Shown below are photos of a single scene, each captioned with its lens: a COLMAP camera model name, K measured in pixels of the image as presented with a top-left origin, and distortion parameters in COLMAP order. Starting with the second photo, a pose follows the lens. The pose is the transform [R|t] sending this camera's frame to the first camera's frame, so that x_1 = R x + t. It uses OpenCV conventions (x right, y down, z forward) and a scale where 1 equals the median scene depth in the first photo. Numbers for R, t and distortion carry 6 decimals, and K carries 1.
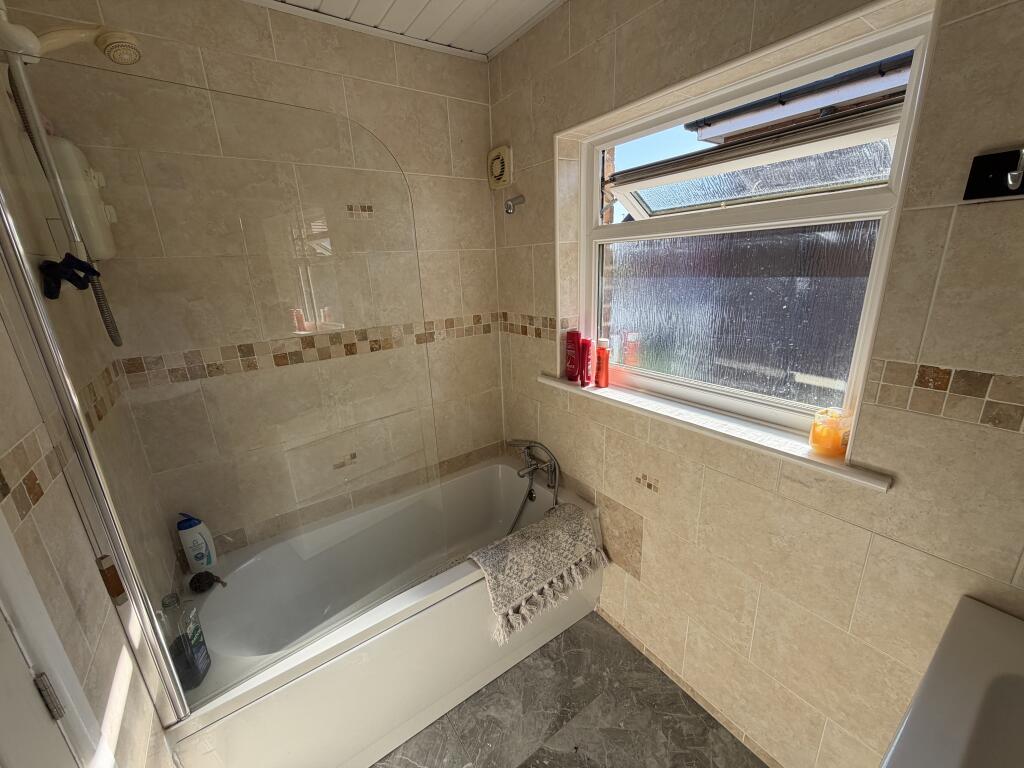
lens RADIAL K [[409.5, 0, 514.8], [0, 409.5, 383.0], [0, 0, 1]] dist [0.001874, -0.000256]
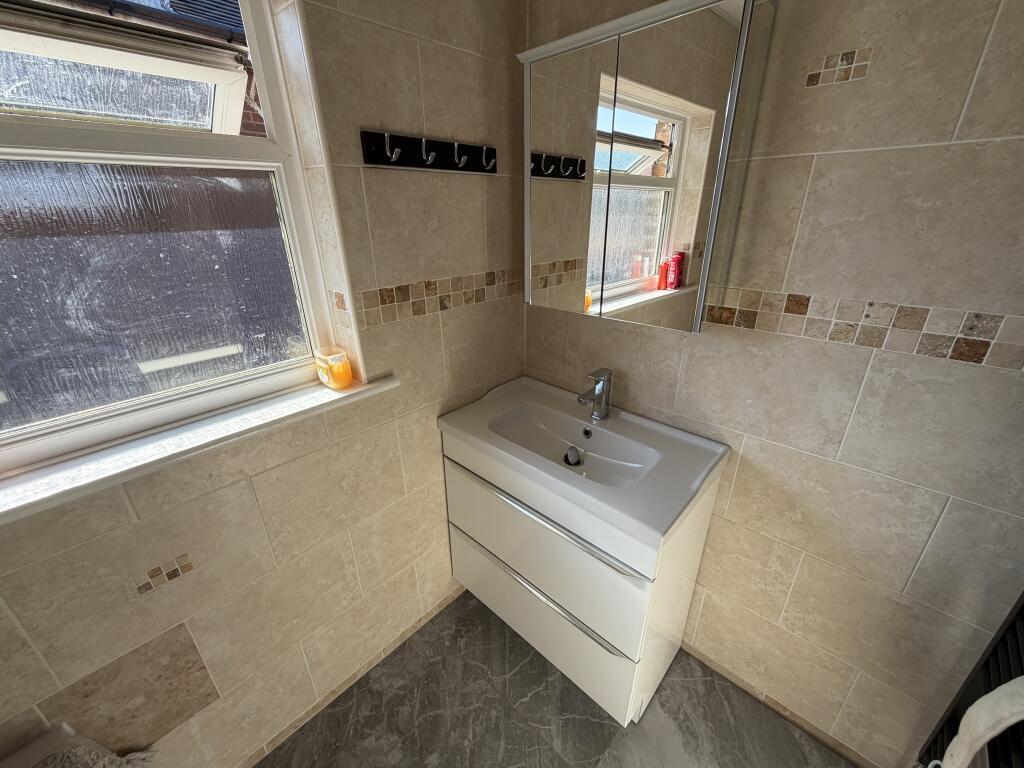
lens RADIAL K [[409.5, 0, 514.0], [0, 409.5, 382.0], [0, 0, 1]] dist [0.001874, -0.000256]
pose [[-0.205389, -0.343397, 0.916457, -0.321338], [0.298360, 0.869875, 0.392809, -0.124203], [-0.932093, 0.354113, -0.076207, 0.557733]]
